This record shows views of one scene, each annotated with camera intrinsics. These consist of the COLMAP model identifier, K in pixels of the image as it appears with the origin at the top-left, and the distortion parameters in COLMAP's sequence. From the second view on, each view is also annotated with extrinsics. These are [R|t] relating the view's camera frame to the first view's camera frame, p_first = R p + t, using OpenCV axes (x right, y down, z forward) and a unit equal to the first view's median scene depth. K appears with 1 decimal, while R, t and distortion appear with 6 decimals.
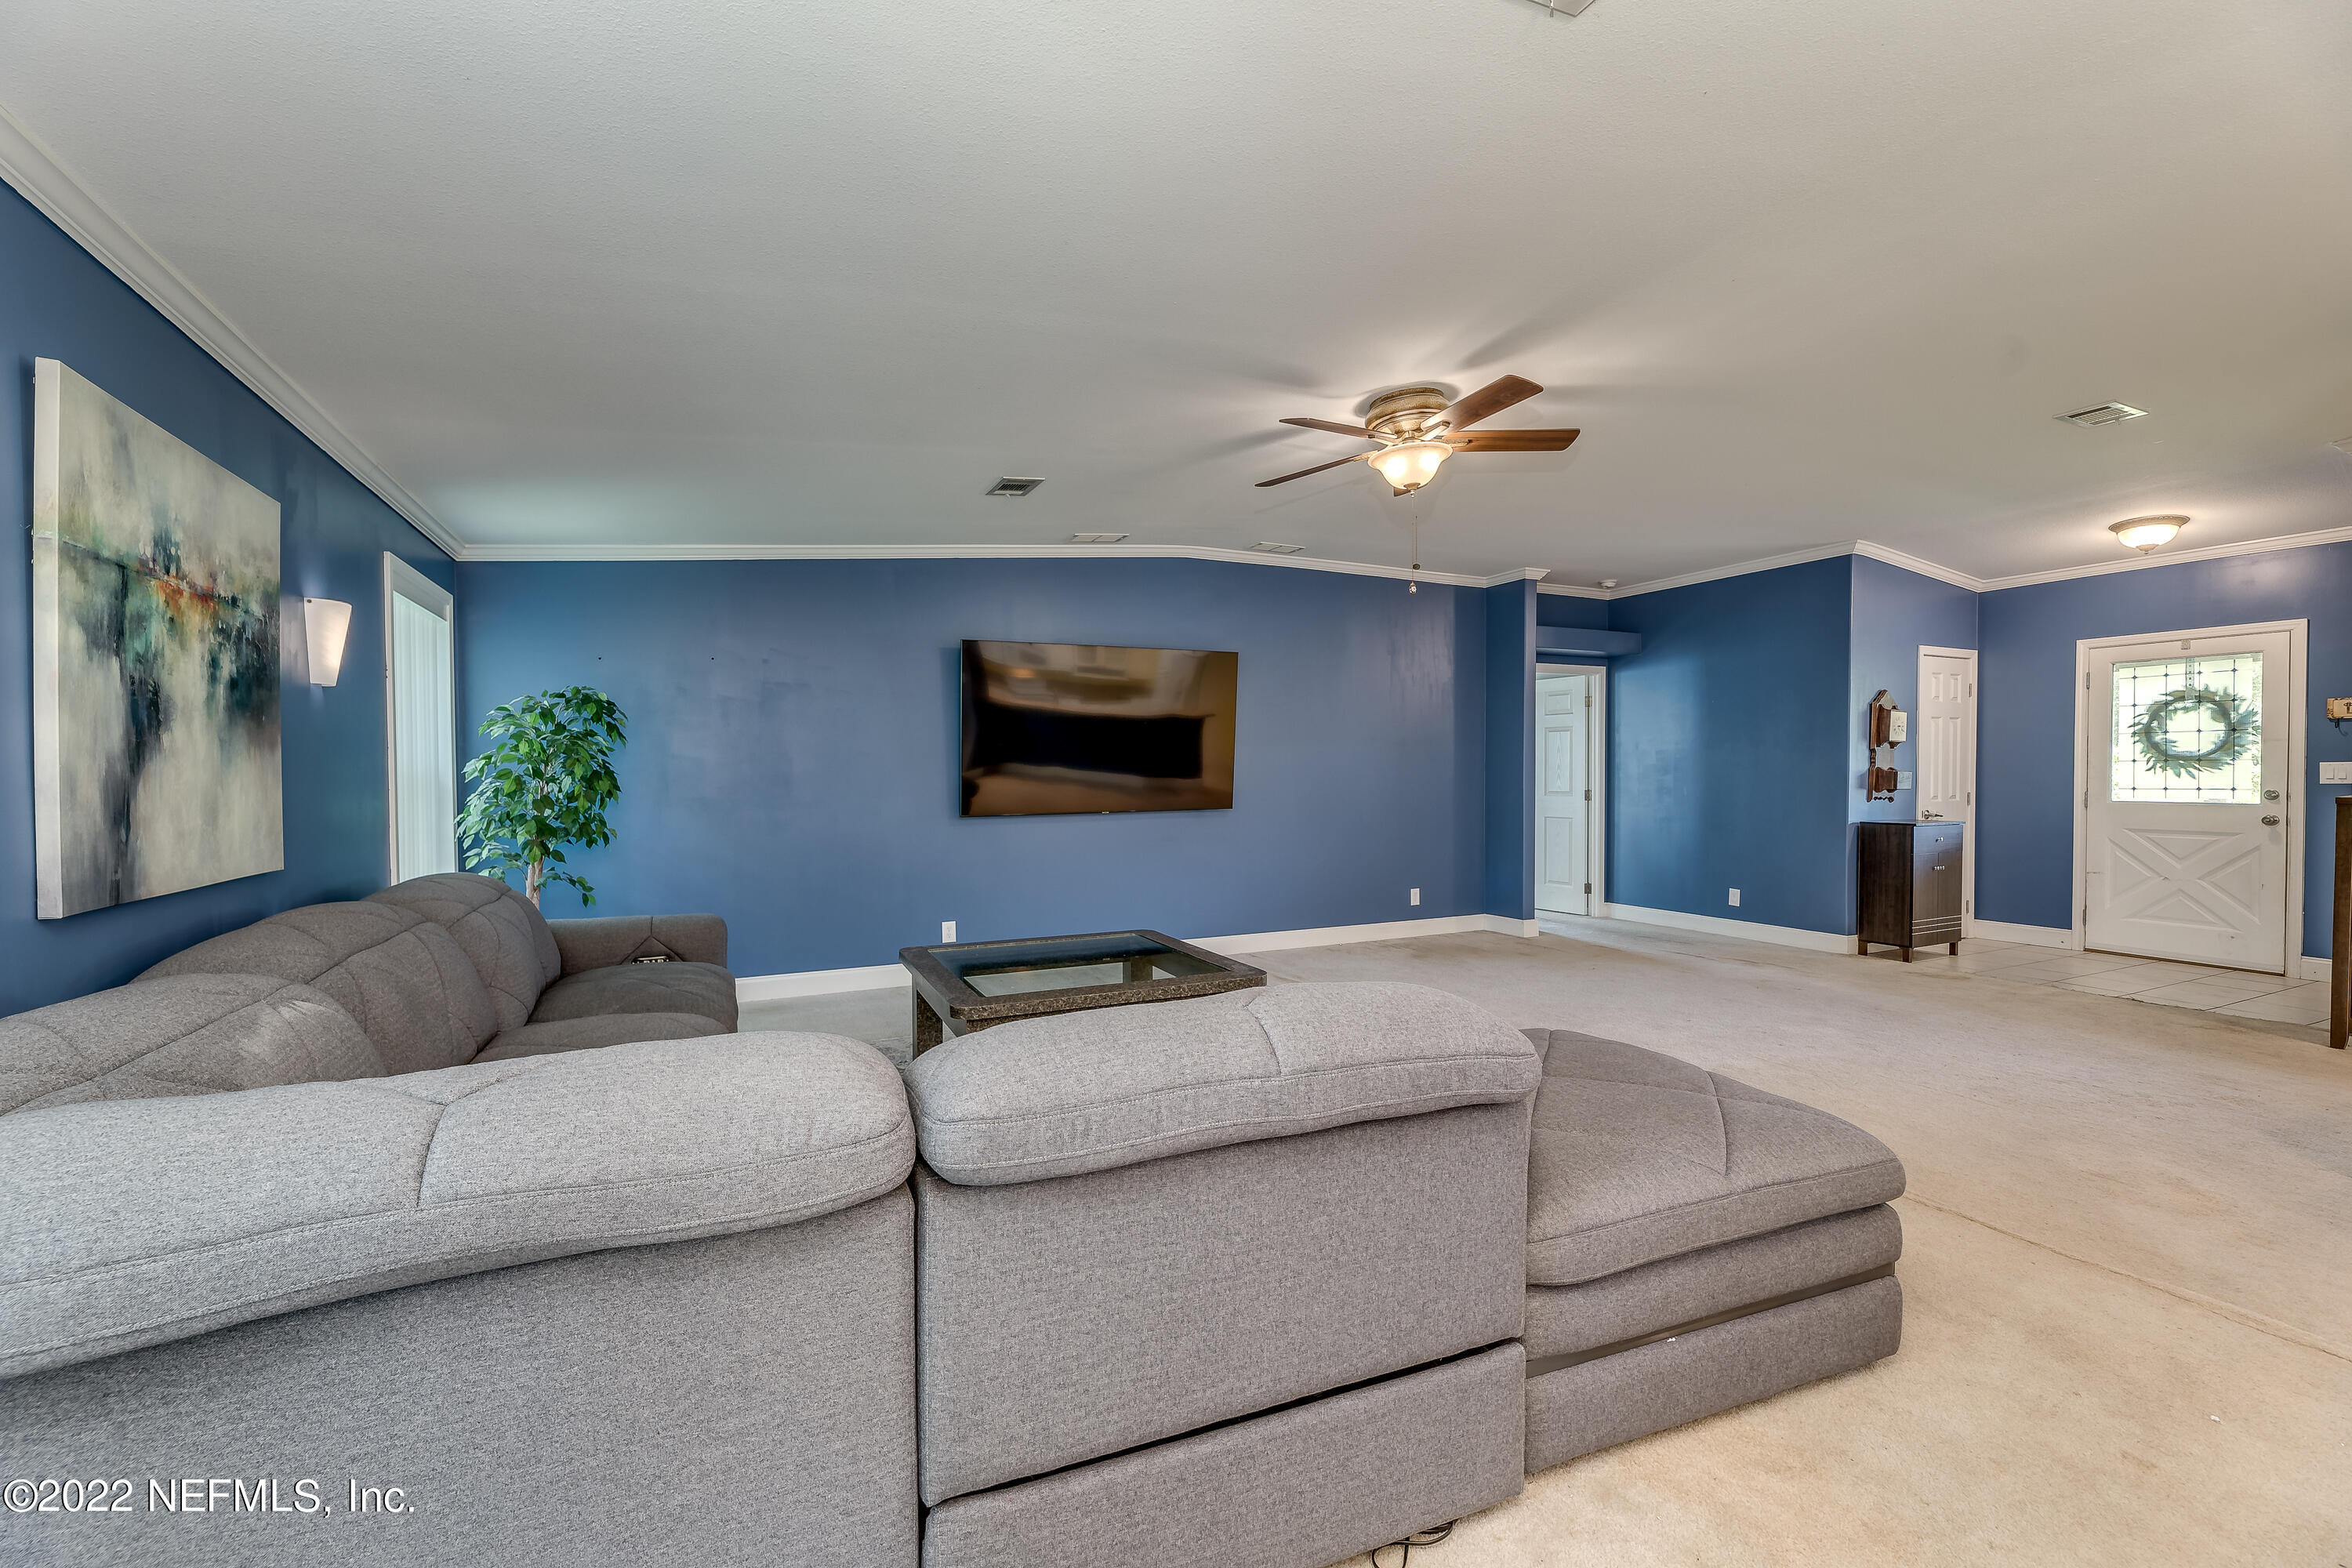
lens RADIAL K [[971.1, 0, 1141.5], [0, 971.1, 791.6], [0, 0, 1]] dist [-0.007051, 0.001338]
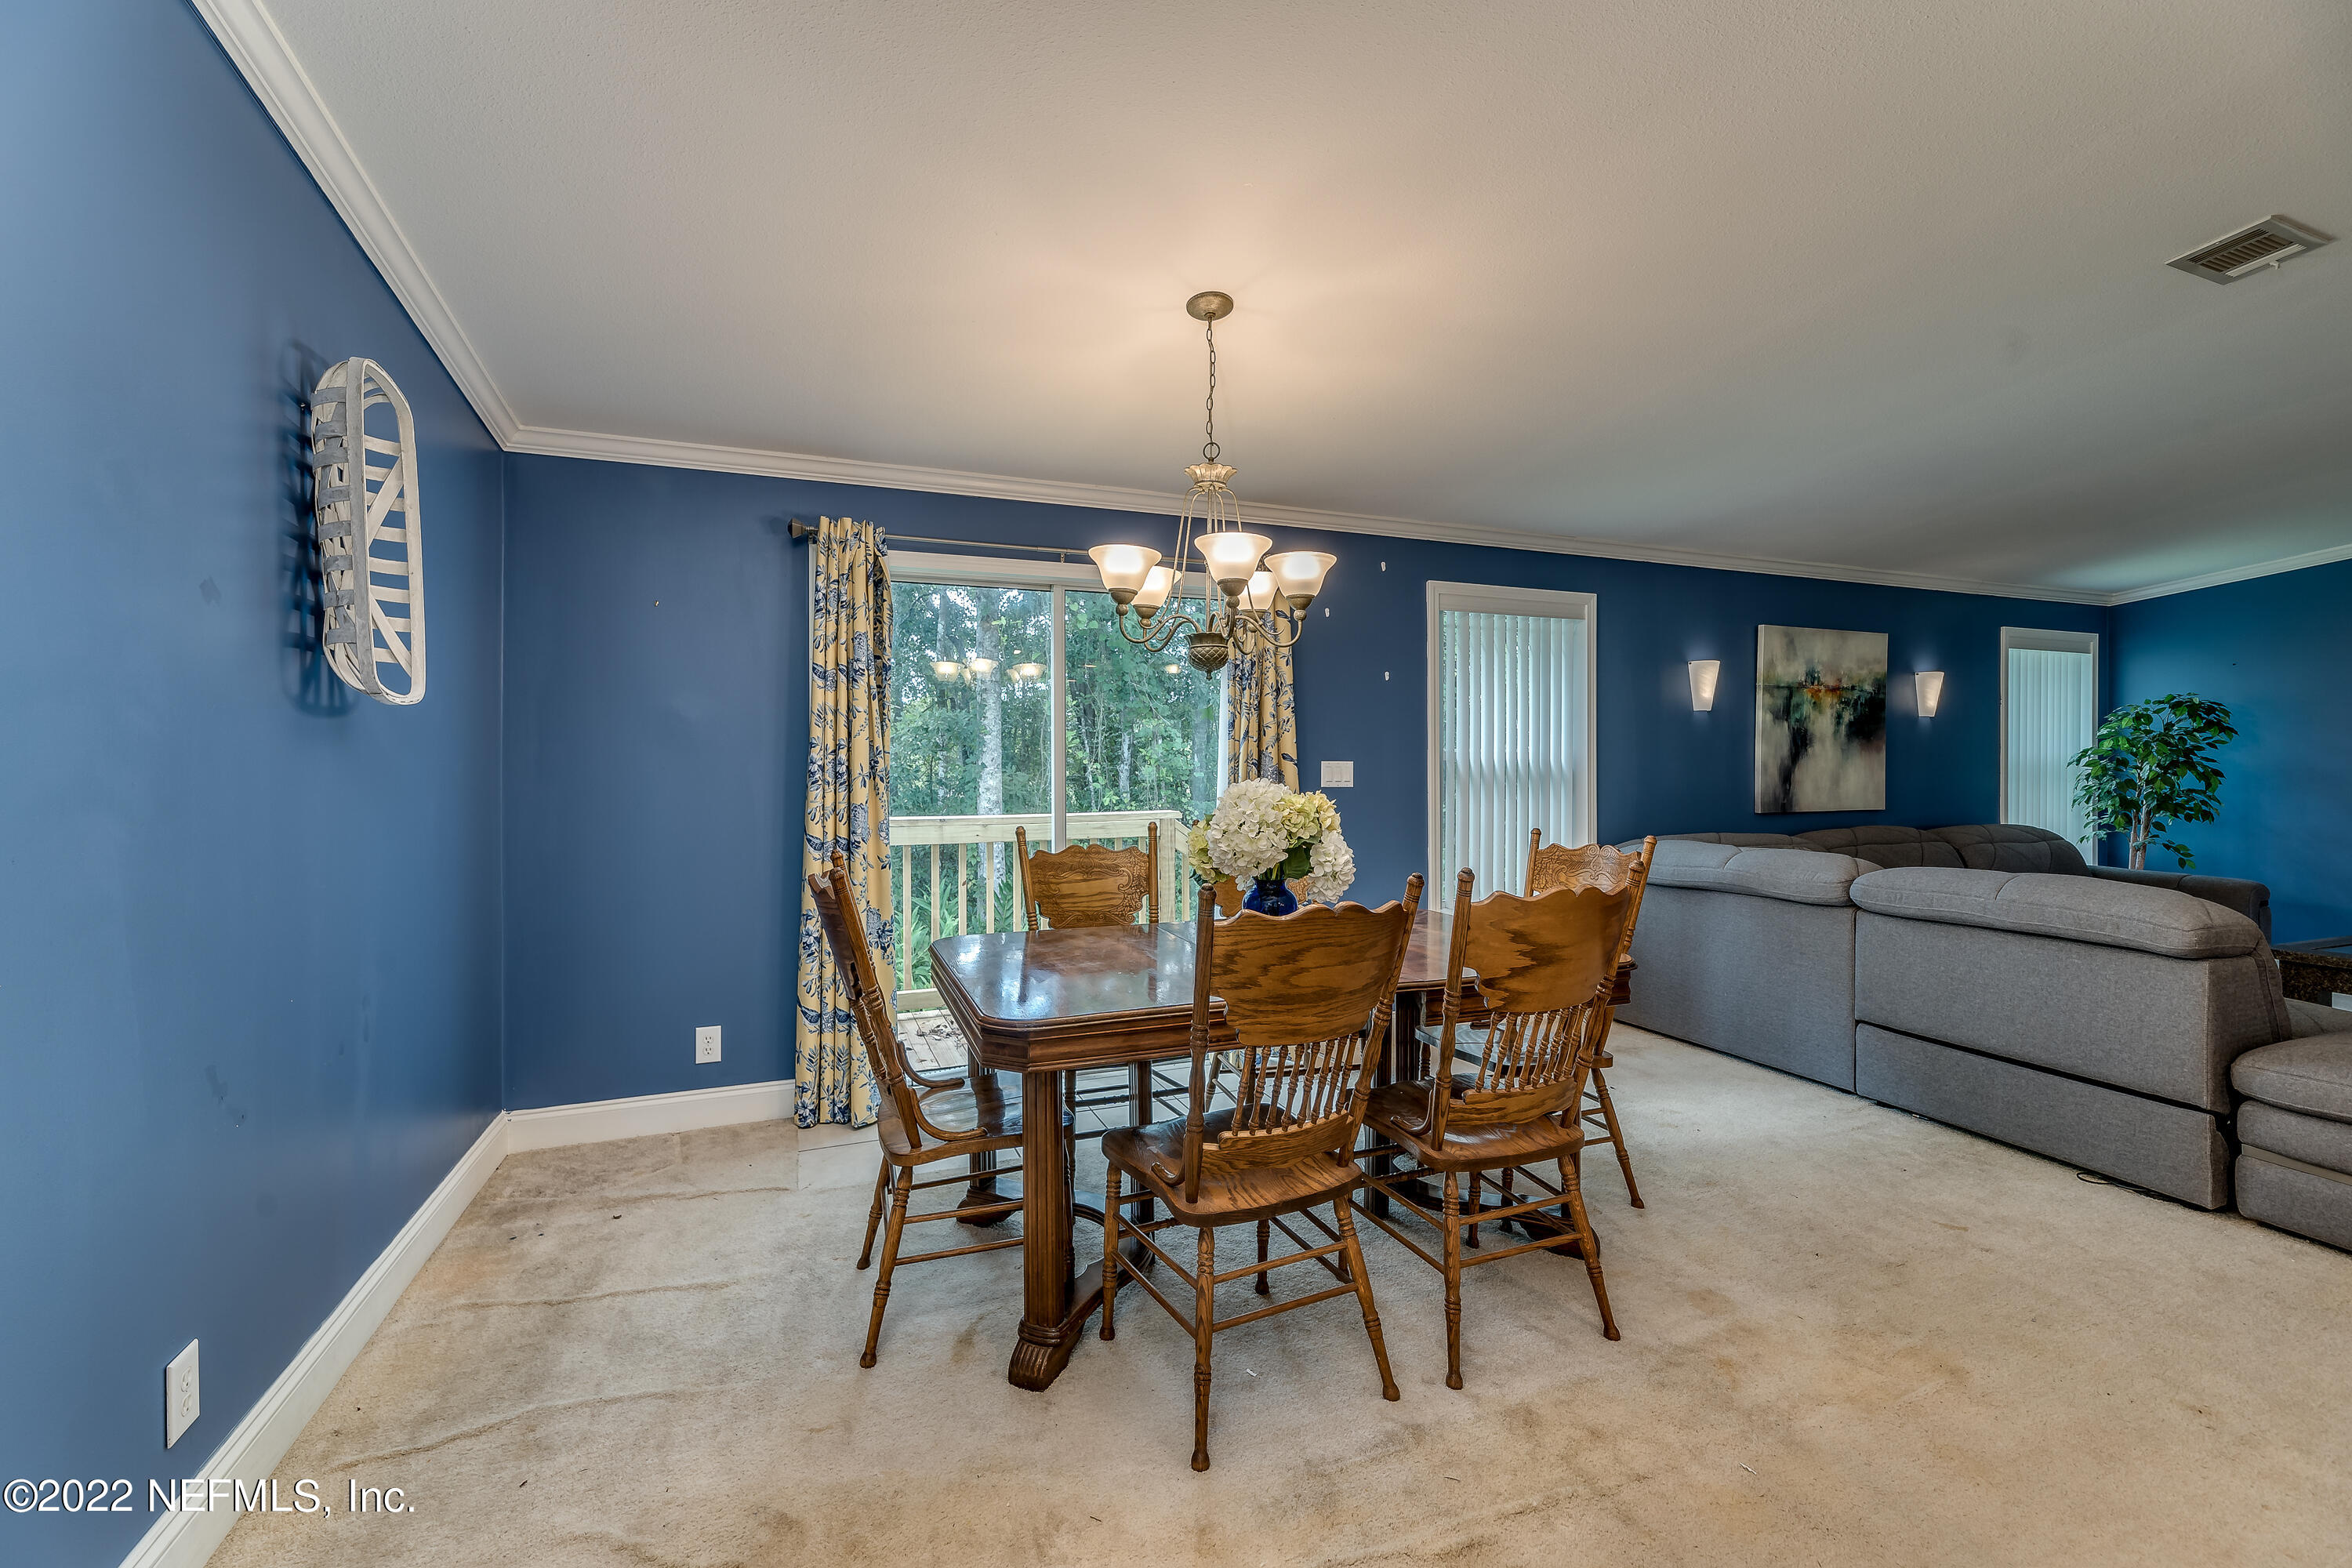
lens RADIAL K [[971.1, 0, 1189.3], [0, 971.1, 781.5], [0, 0, 1]] dist [-0.007051, 0.001338]
pose [[-0.045642, 0.021718, -0.998722, 0.561016], [-0.015701, 0.999625, 0.022455, -0.001459], [0.998834, 0.016706, -0.045283, -0.178985]]
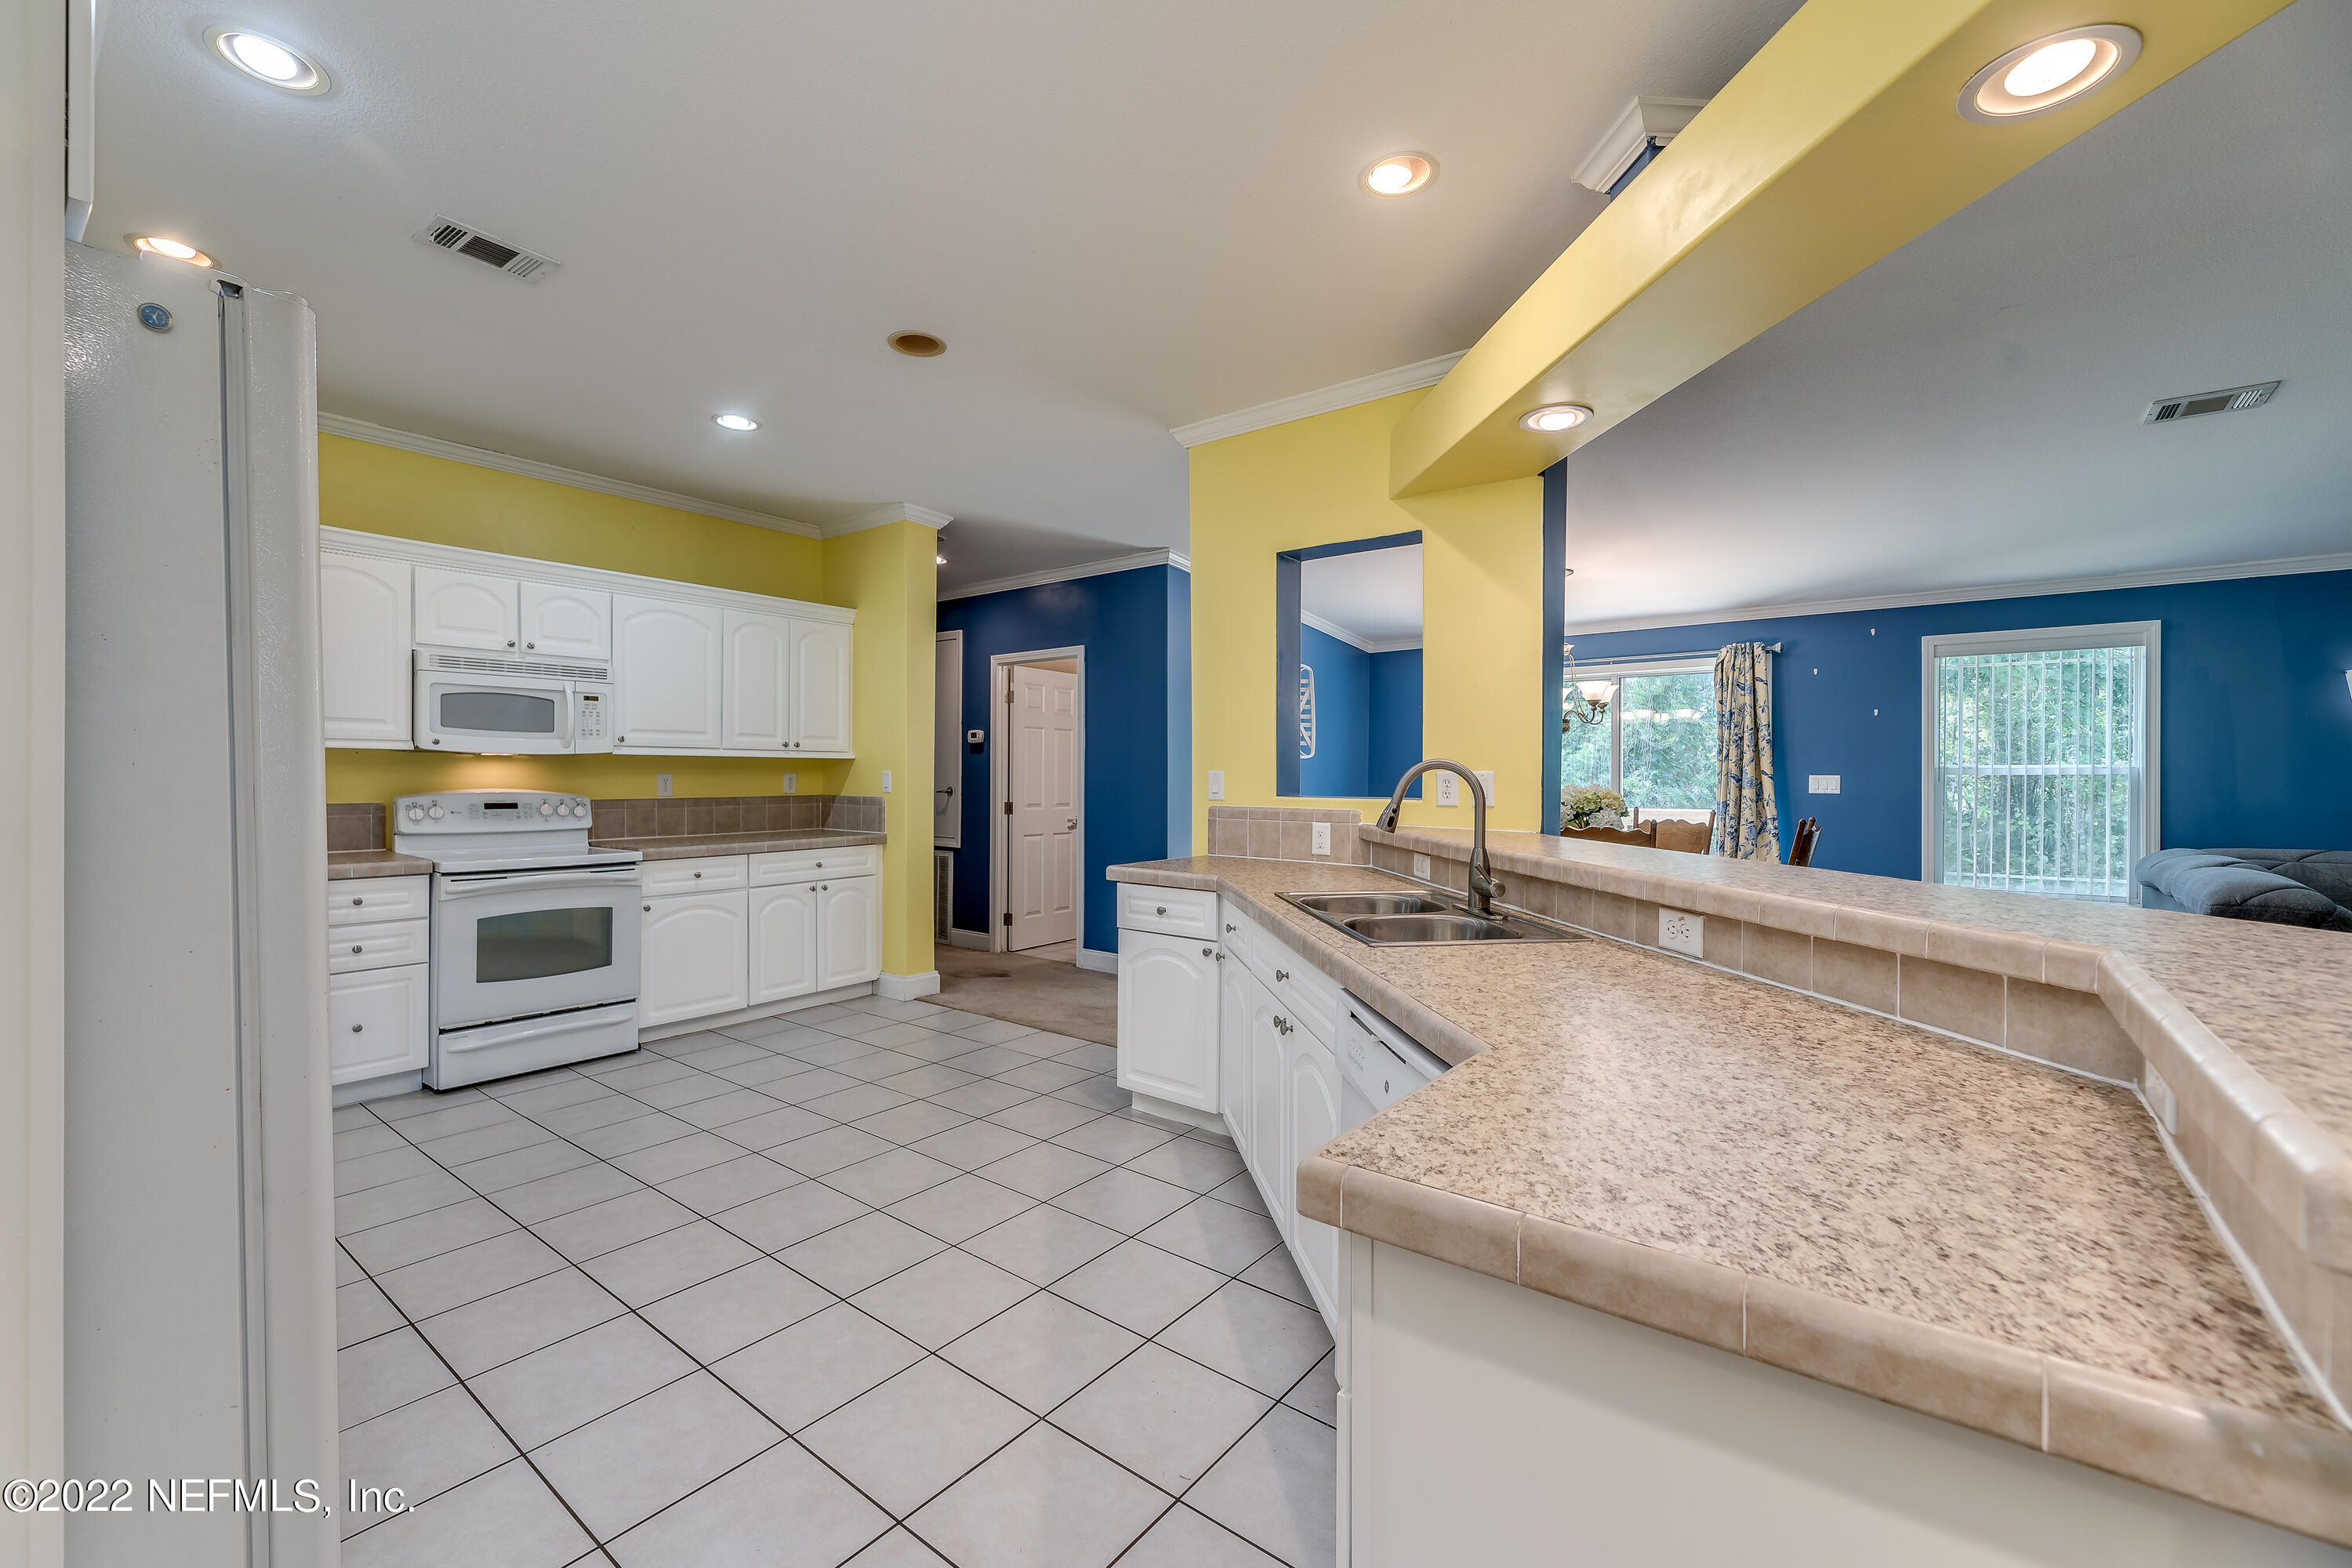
lens RADIAL K [[971.1, 0, 1124.9], [0, 971.1, 781.3], [0, 0, 1]] dist [-0.007051, 0.001338]
pose [[-0.896522, 0.003983, -0.442981, 0.946158], [-0.006422, 0.999738, 0.021986, -0.013374], [0.442952, 0.022556, -0.896262, 0.481008]]
